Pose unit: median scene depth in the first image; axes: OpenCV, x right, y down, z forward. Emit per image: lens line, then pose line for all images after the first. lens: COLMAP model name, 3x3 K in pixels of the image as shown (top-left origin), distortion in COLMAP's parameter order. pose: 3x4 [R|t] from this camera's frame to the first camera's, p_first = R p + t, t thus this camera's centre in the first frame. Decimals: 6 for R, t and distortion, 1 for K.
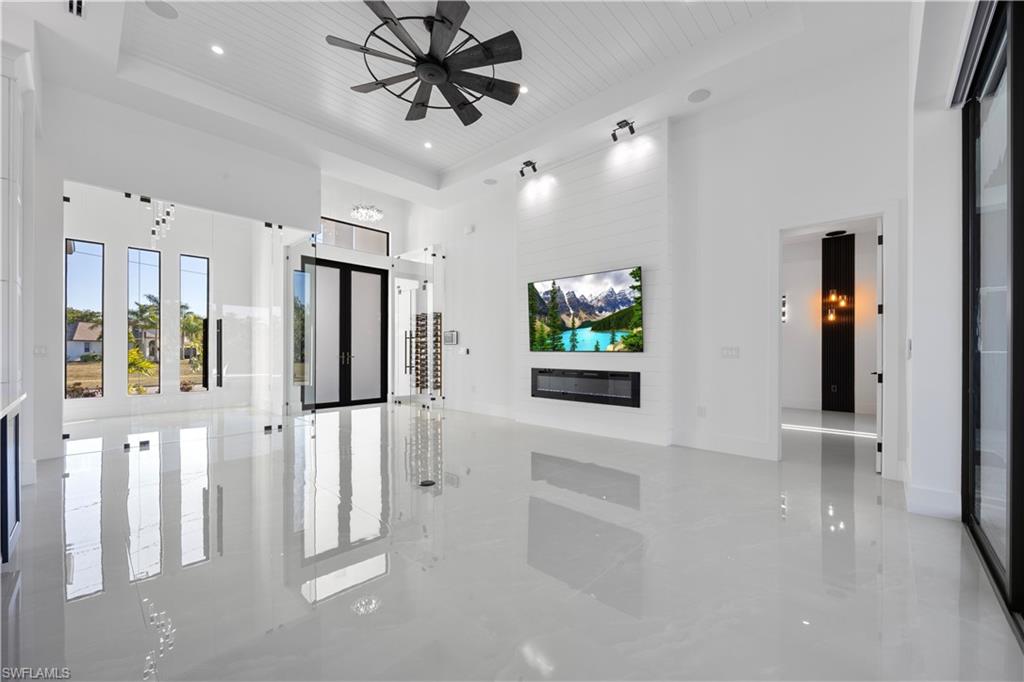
lens RADIAL K [[389.4, 0, 510.6], [0, 389.4, 349.8], [0, 0, 1]] dist [-0.003575, -0.000279]
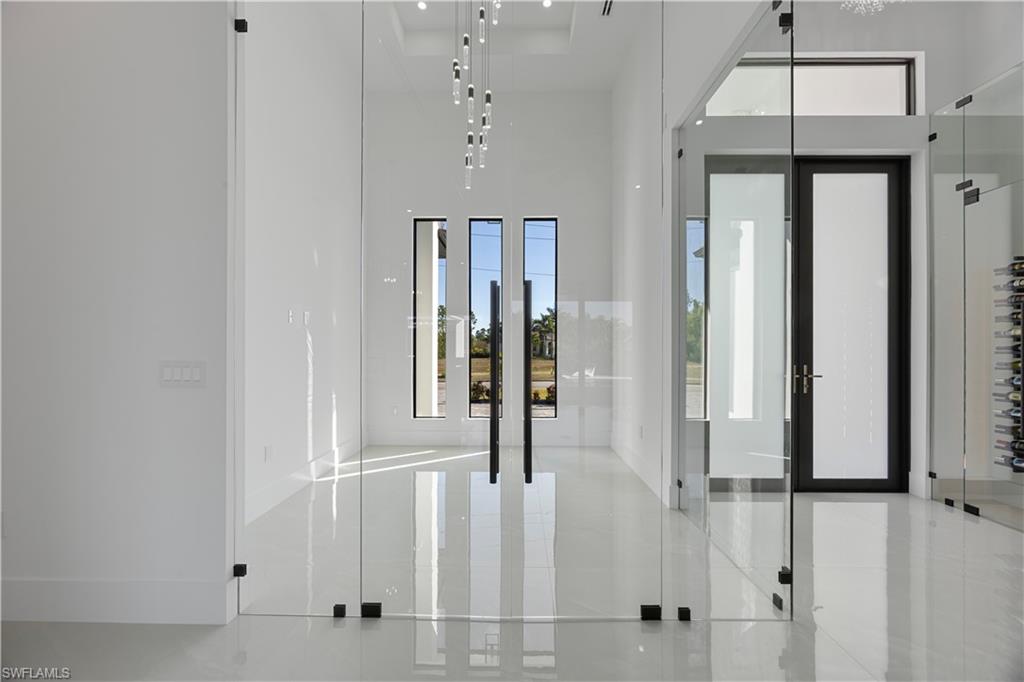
lens RADIAL K [[403.0, 0, 514.6], [0, 403.0, 348.0], [0, 0, 1]] dist [-0.002023, -0.000324]
pose [[0.672759, -0.003082, -0.739856, -0.289232], [0.000971, 0.999994, -0.003282, -0.010911], [0.739861, 0.001490, 0.672758, 0.441664]]
